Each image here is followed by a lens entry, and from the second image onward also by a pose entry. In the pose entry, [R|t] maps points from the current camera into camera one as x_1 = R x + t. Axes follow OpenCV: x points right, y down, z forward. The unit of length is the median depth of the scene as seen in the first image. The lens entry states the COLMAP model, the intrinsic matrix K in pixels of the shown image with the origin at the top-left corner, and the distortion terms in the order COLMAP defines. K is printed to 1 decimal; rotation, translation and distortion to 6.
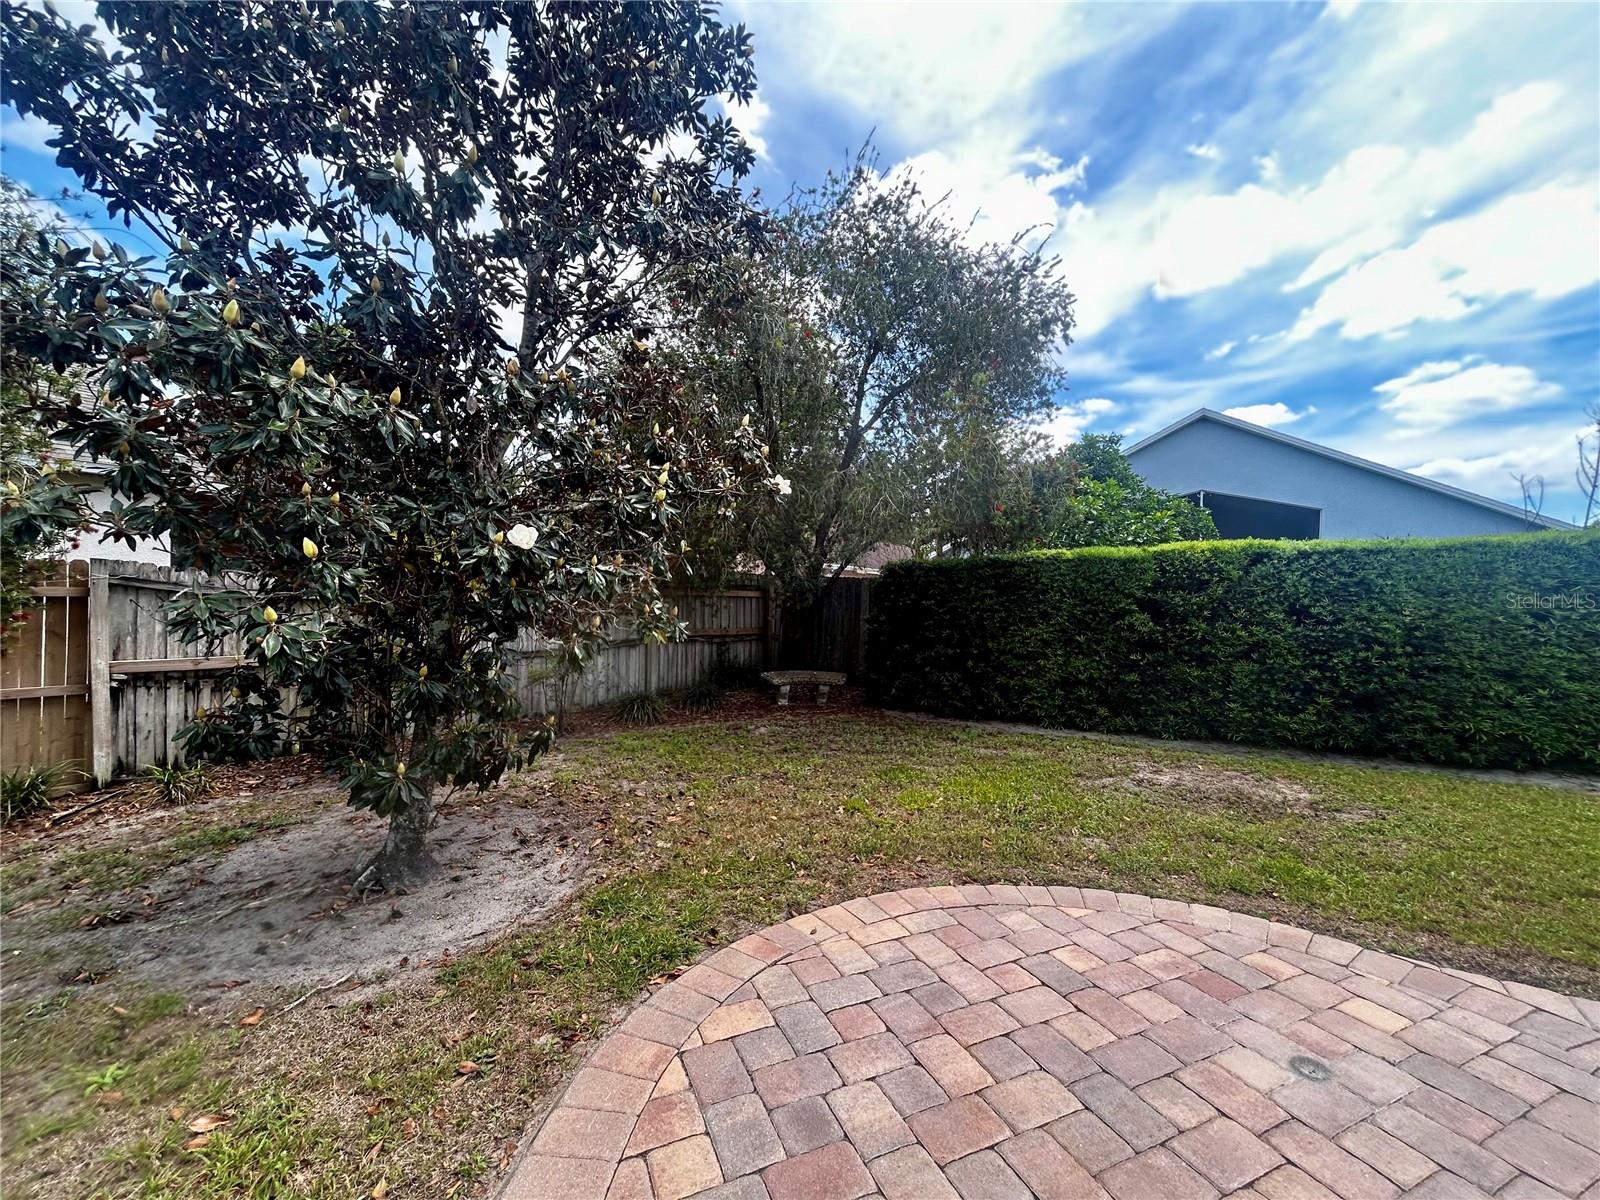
lens RADIAL K [[643.3, 0, 800.0], [0, 643.3, 598.1], [0, 0, 1]] dist [-0.000706, 0.000258]
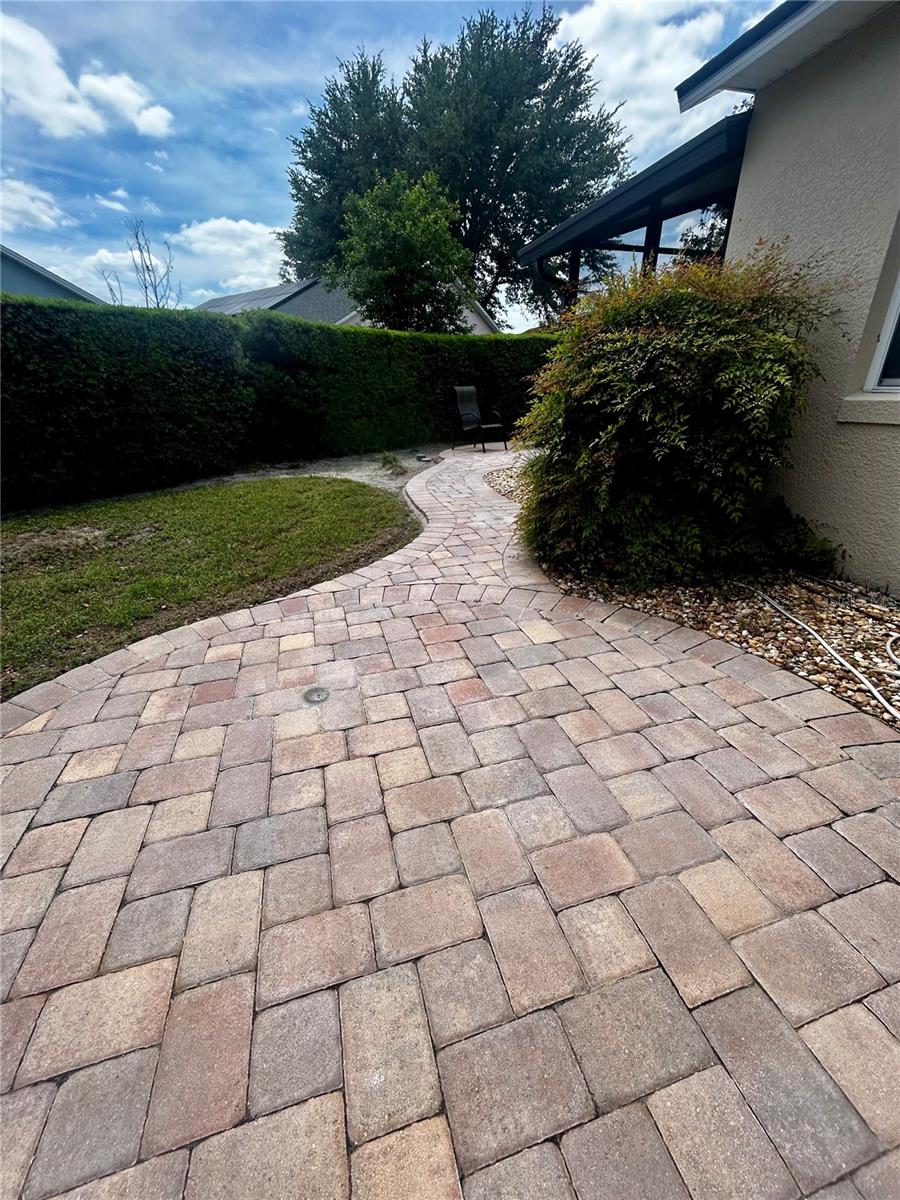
lens RADIAL K [[482.5, 0, 449.9], [0, 482.5, 601.2], [0, 0, 1]] dist [-0.000706, 0.000258]
pose [[0.126231, -0.416234, 0.900453, 0.008064], [0.010557, 0.908226, 0.418347, 0.103335], [-0.991945, -0.043303, 0.119041, 0.454540]]
